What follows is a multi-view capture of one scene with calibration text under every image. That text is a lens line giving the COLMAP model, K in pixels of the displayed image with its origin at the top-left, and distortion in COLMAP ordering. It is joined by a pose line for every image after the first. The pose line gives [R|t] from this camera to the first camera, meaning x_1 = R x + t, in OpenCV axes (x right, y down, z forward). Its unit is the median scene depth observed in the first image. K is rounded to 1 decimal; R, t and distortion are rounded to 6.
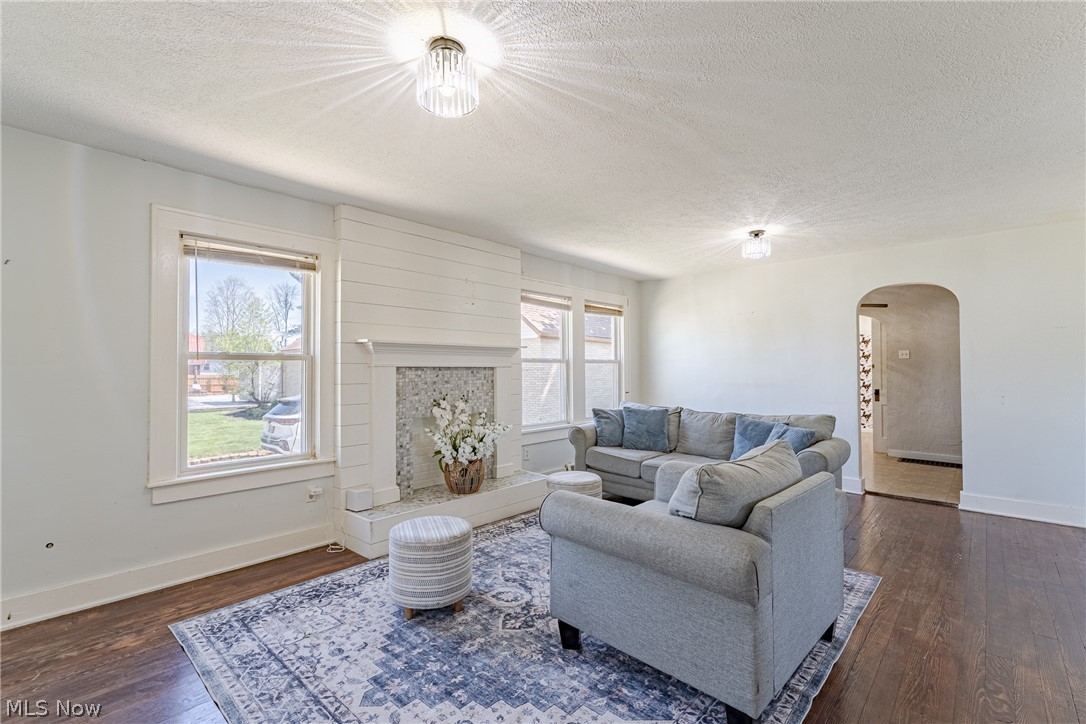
lens RADIAL K [[494.5, 0, 517.2], [0, 494.5, 368.1], [0, 0, 1]] dist [-0.001657, -0.000827]
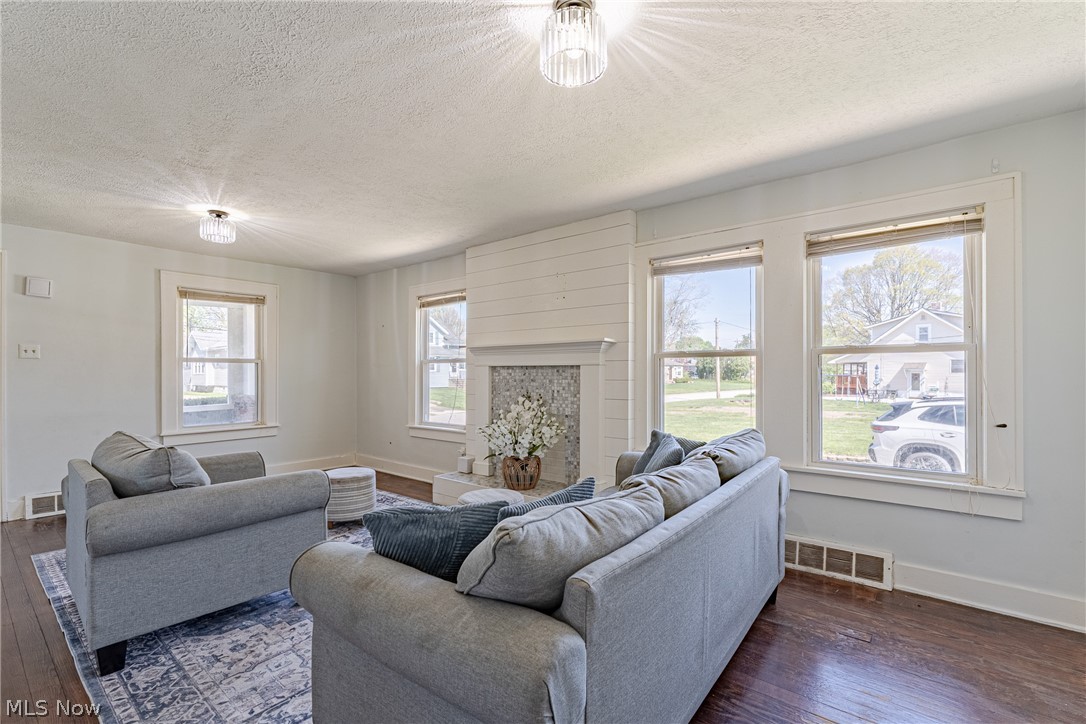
lens RADIAL K [[494.5, 0, 543.6], [0, 494.5, 361.1], [0, 0, 1]] dist [-0.001657, -0.000827]
pose [[0.066076, -0.007511, -0.997786, 0.929174], [0.012730, 0.999897, -0.006684, -0.005002], [0.997733, -0.012261, 0.066165, 1.000656]]
